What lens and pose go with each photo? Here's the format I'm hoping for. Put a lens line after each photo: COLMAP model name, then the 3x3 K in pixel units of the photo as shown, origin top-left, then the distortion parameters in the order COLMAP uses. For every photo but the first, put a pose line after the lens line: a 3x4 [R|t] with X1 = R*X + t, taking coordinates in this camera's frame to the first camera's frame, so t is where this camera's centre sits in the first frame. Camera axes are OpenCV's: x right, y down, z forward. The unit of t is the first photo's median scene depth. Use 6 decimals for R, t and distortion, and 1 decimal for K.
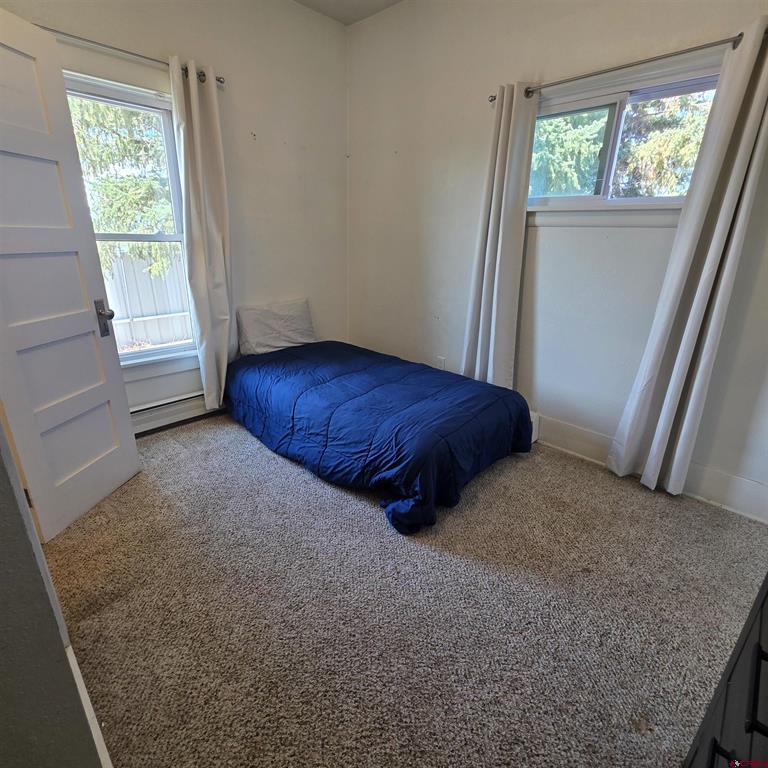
lens RADIAL K [[406.8, 0, 384.1], [0, 406.8, 383.2], [0, 0, 1]] dist [-0.001210, 0.000501]
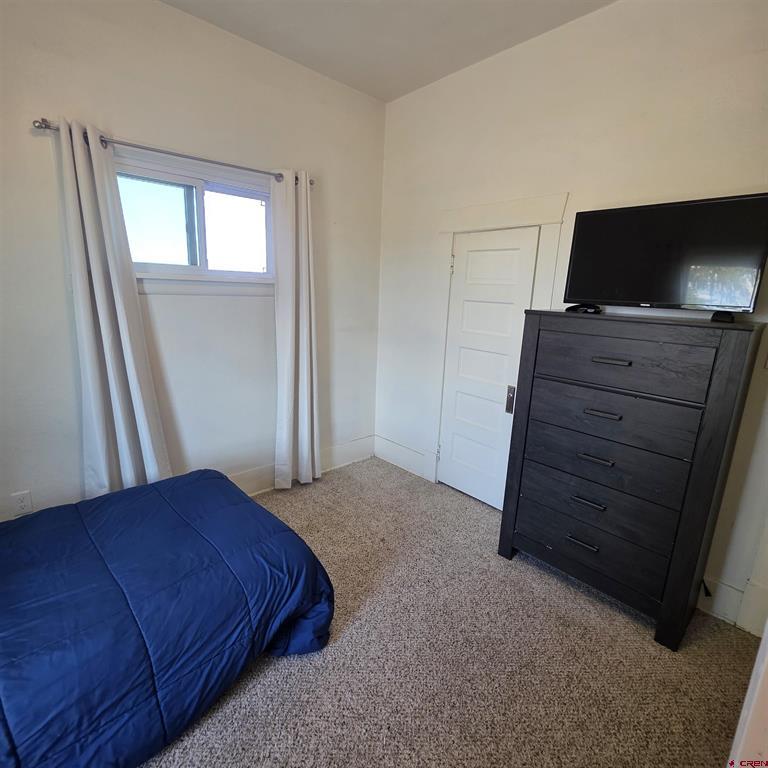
lens RADIAL K [[406.8, 0, 384.8], [0, 406.8, 382.7], [0, 0, 1]] dist [-0.001210, 0.000501]
pose [[0.065425, -0.246682, 0.966885, -0.547302], [0.307553, 0.926775, 0.215638, -0.260672], [-0.949279, 0.283261, 0.136502, 0.482739]]
